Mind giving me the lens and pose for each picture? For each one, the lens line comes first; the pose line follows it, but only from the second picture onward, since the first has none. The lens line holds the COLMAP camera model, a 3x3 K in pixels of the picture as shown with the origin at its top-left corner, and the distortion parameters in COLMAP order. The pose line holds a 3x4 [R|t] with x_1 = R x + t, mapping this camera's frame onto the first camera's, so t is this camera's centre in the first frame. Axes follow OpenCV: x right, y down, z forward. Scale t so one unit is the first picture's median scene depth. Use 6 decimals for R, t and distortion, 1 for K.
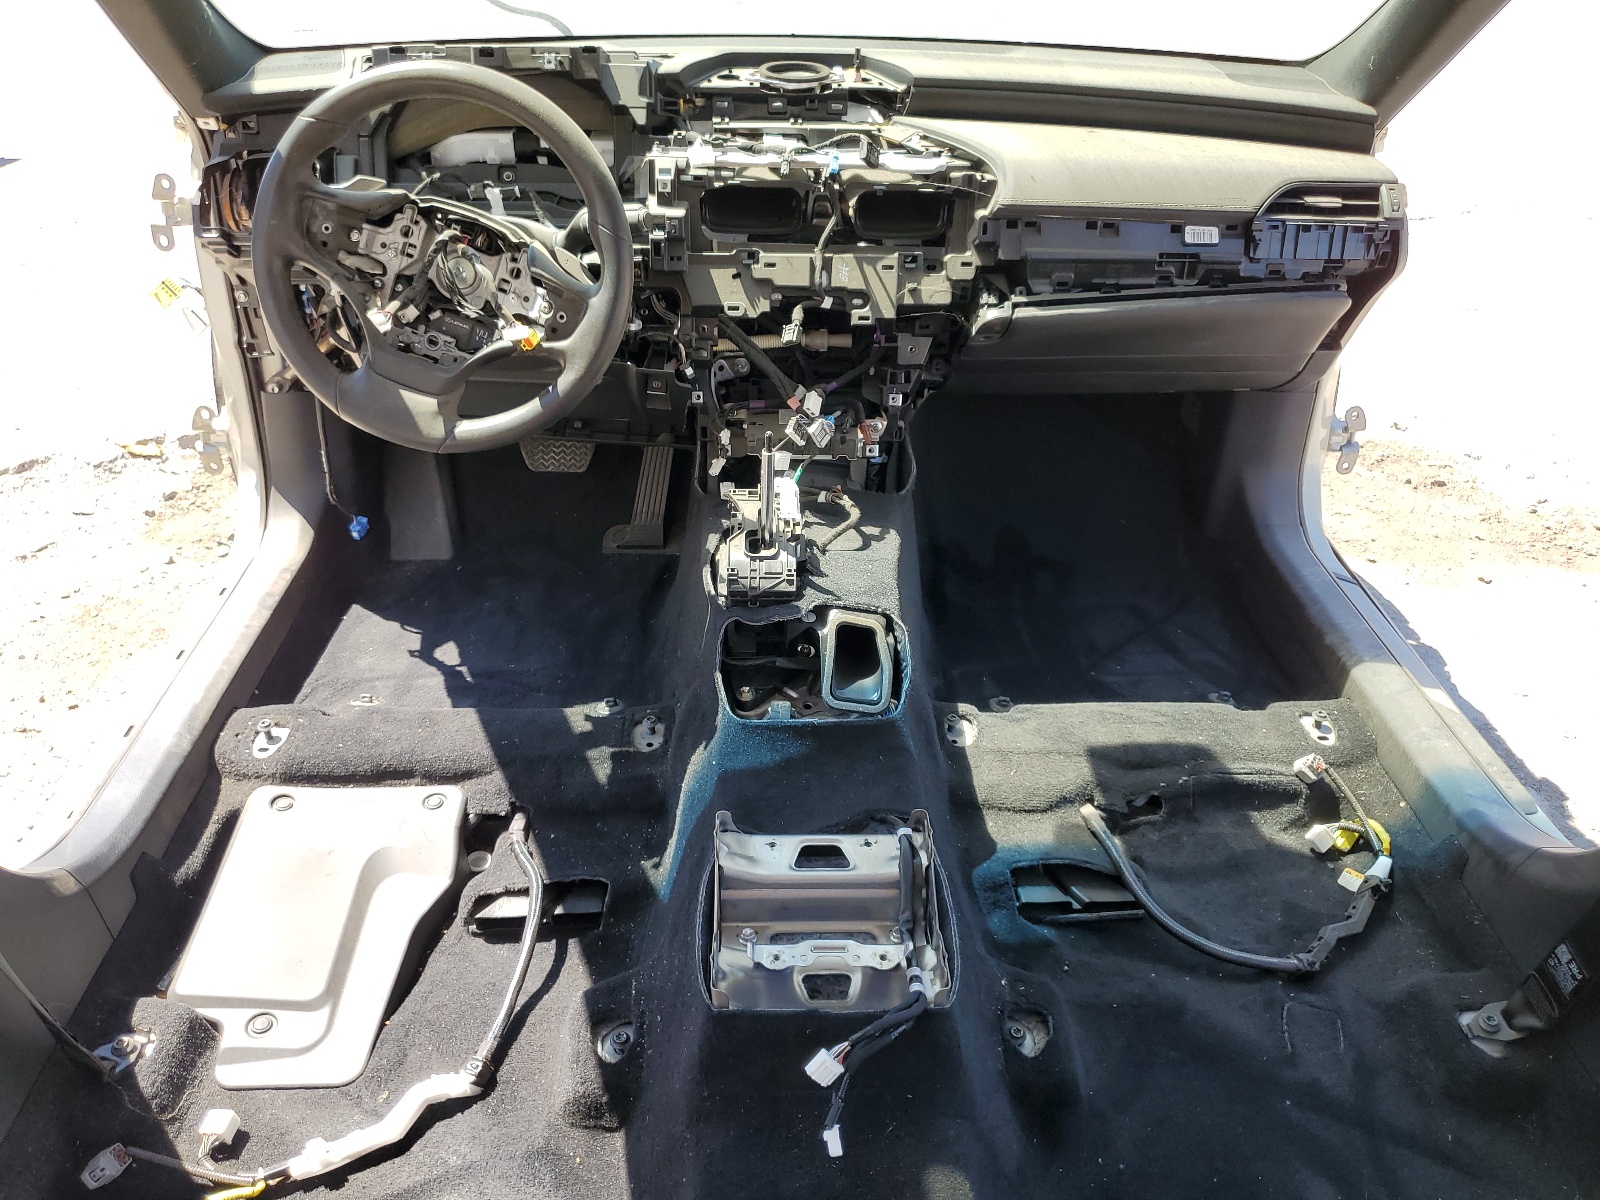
lens RADIAL K [[1246.1, 0, 800.0], [0, 1246.1, 600.0], [0, 0, 1]] dist [-0.005507, -0.002491]
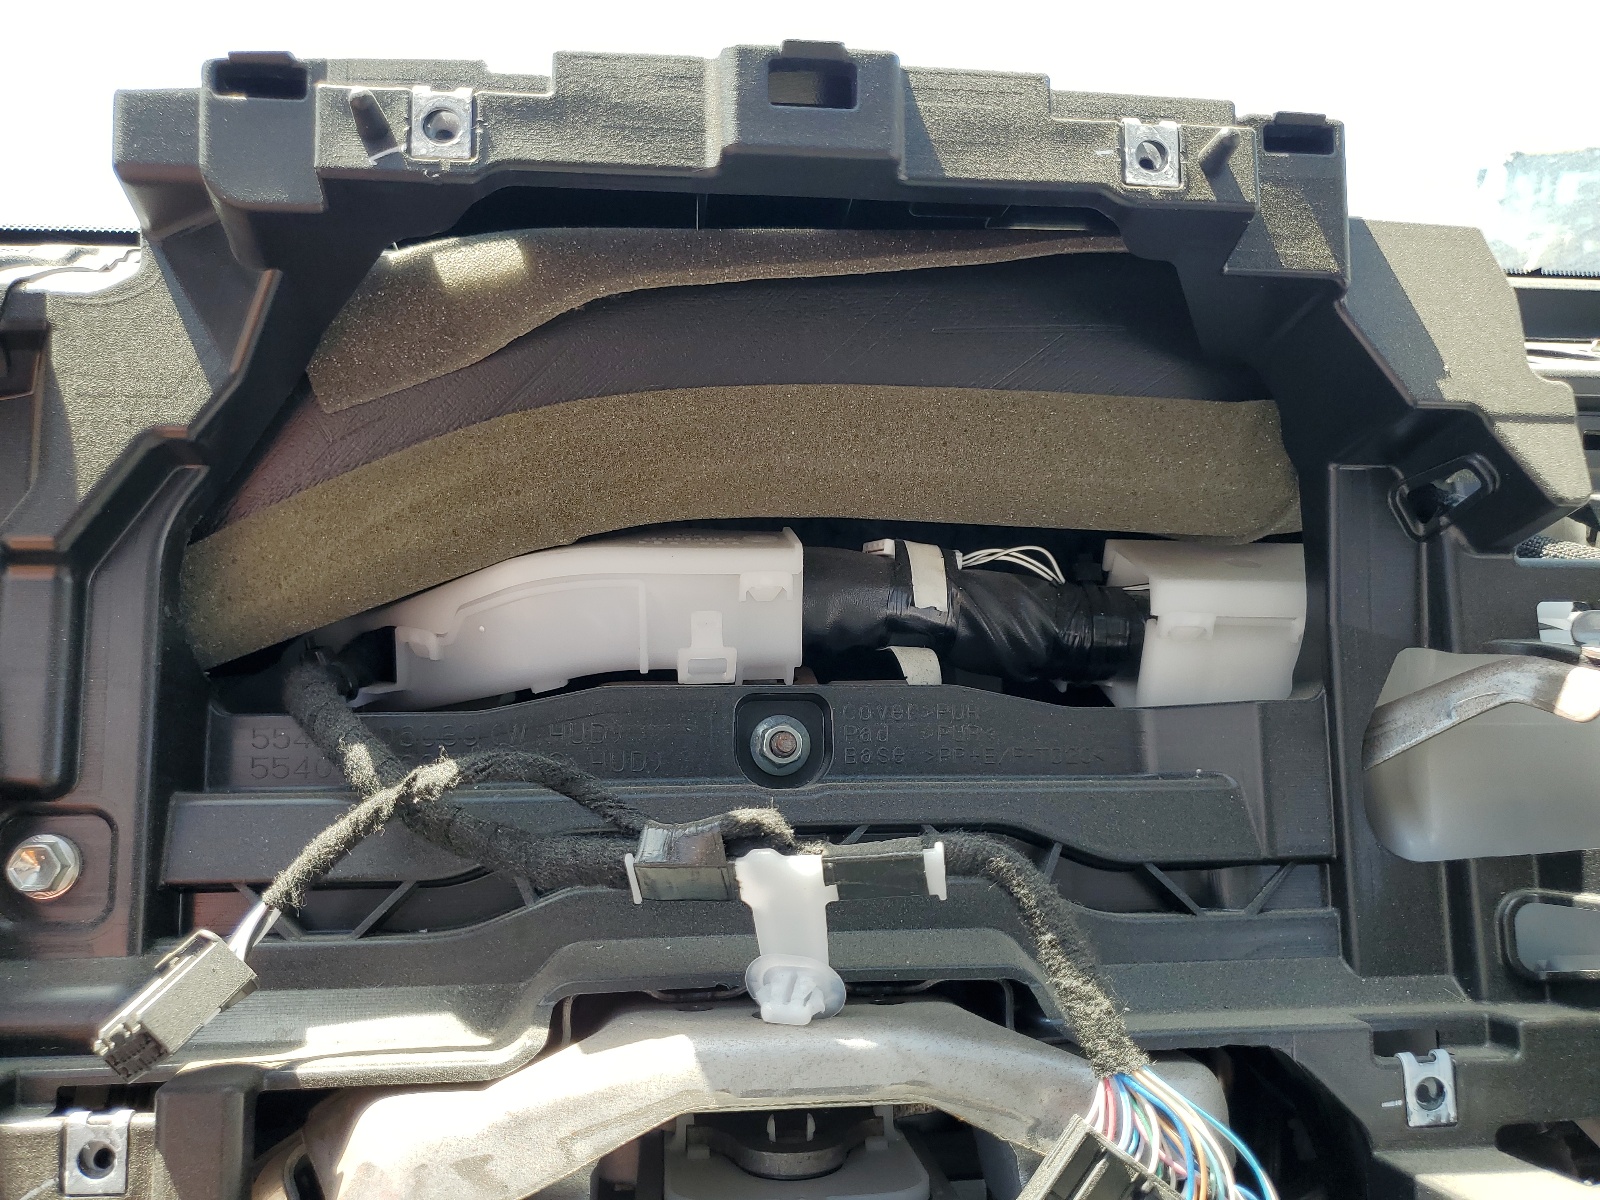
lens RADIAL K [[1246.1, 0, 800.0], [0, 1246.1, 600.0], [0, 0, 1]] dist [-0.005507, -0.002491]
pose [[0.996928, -0.006758, 0.078030, -0.254501], [0.031352, 0.947403, -0.318504, -0.306372], [-0.071773, 0.319972, 0.944705, 0.823931]]
